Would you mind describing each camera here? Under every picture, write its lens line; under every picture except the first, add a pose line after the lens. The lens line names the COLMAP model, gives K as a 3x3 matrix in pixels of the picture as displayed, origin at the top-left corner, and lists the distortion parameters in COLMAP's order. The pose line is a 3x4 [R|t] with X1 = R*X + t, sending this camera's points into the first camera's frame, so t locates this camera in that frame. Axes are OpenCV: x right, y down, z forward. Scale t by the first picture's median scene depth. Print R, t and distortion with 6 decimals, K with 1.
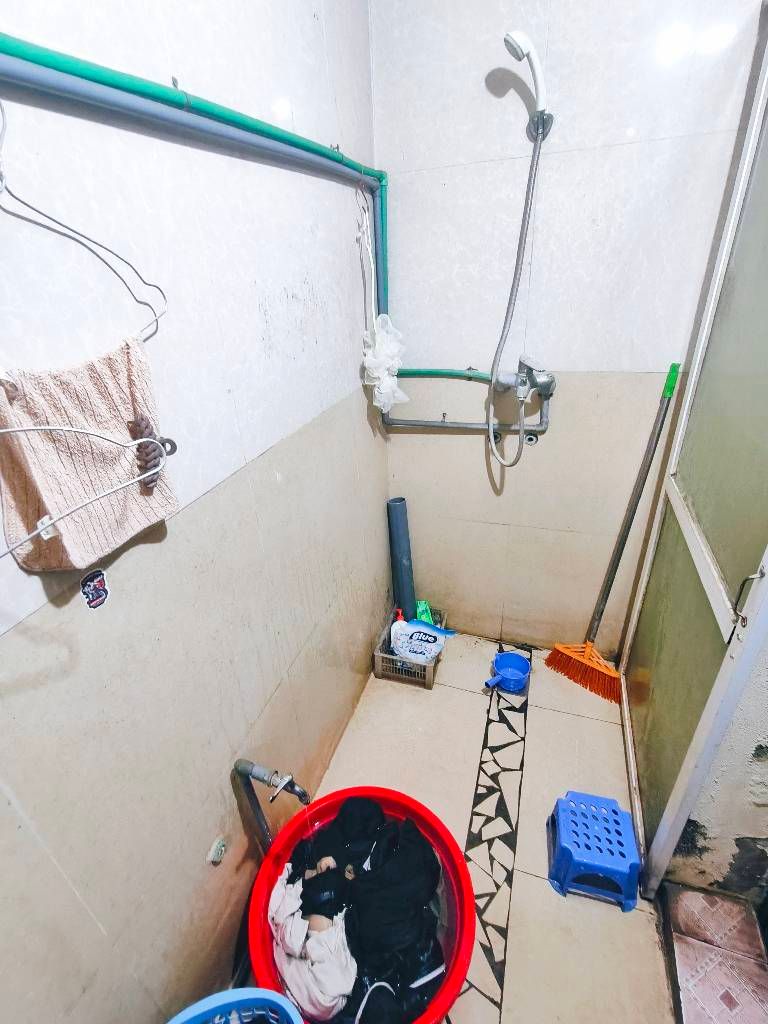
lens RADIAL K [[472.4, 0, 381.8], [0, 472.4, 510.7], [0, 0, 1]] dist [-0.004997, -0.000209]
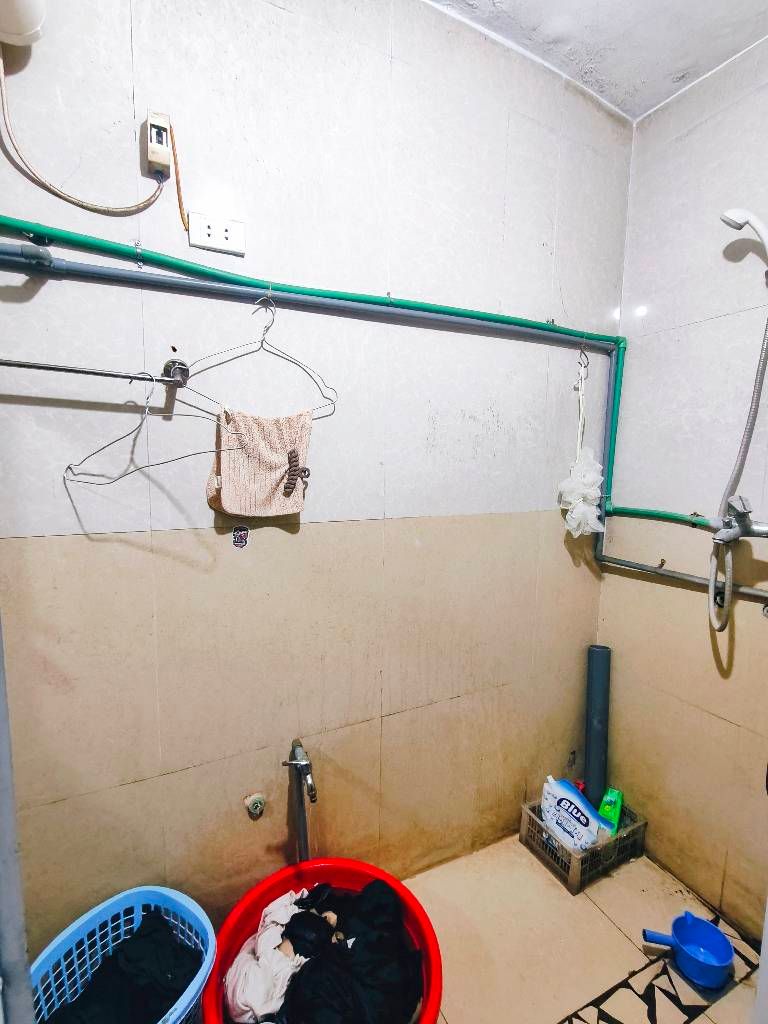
lens RADIAL K [[472.4, 0, 379.0], [0, 472.4, 510.0], [0, 0, 1]] dist [-0.004997, -0.000209]
pose [[0.703441, 0.138370, -0.697154, 0.389115], [-0.375296, 0.905291, -0.198999, 0.093666], [0.603592, 0.401623, 0.688749, 0.023430]]
